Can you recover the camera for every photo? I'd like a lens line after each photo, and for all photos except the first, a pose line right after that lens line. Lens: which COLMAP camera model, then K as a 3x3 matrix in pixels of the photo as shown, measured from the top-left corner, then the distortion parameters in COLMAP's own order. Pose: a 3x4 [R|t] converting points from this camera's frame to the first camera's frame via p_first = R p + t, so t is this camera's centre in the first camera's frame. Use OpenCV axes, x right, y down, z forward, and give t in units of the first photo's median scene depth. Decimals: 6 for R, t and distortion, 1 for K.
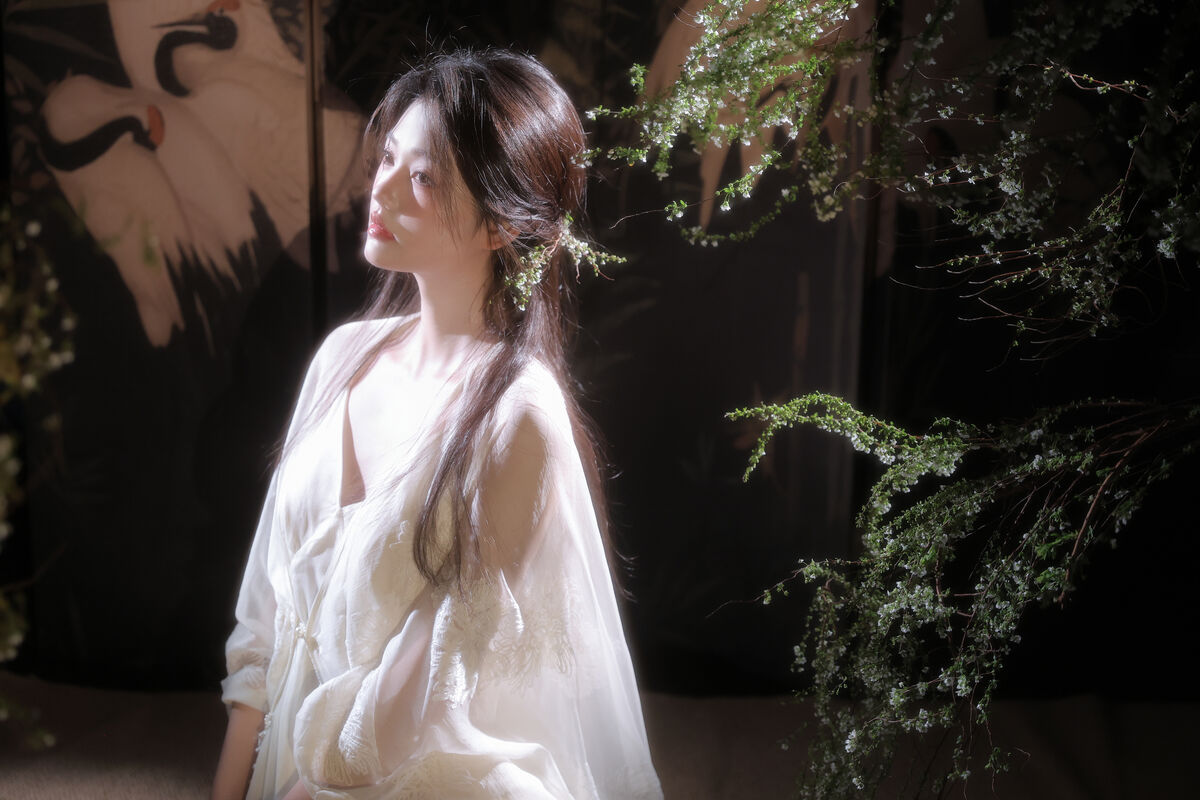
lens RADIAL K [[2296.2, 0, 603.7], [0, 2296.2, 403.8], [0, 0, 1]] dist [-0.055482, 0.000000]
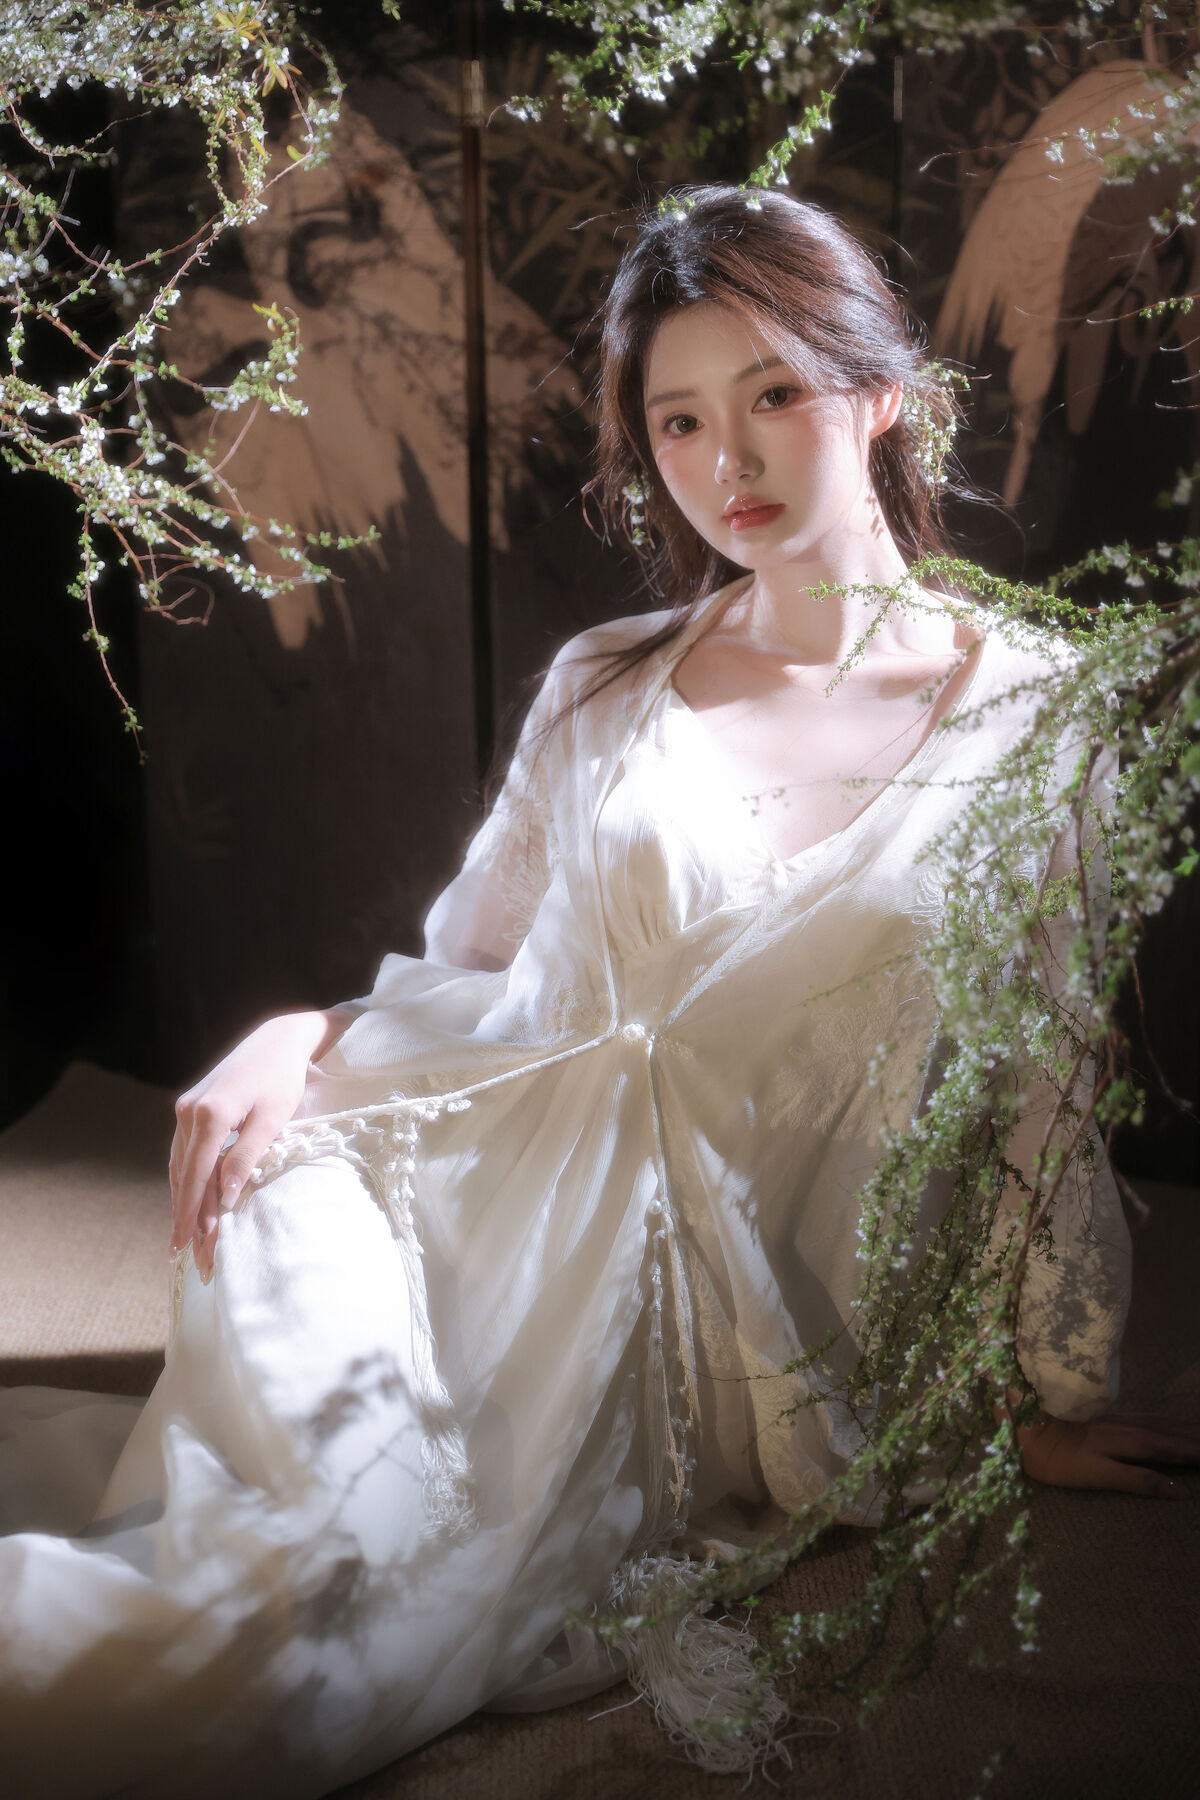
lens RADIAL K [[2409.7, 0, 615.6], [0, 2409.7, 907.5], [0, 0, 1]] dist [-0.033664, 0.000000]
pose [[0.957117, 0.048871, -0.285551, 0.200531], [-0.065375, 0.996679, -0.048549, 0.130050], [0.282230, 0.065135, 0.957133, 0.367949]]
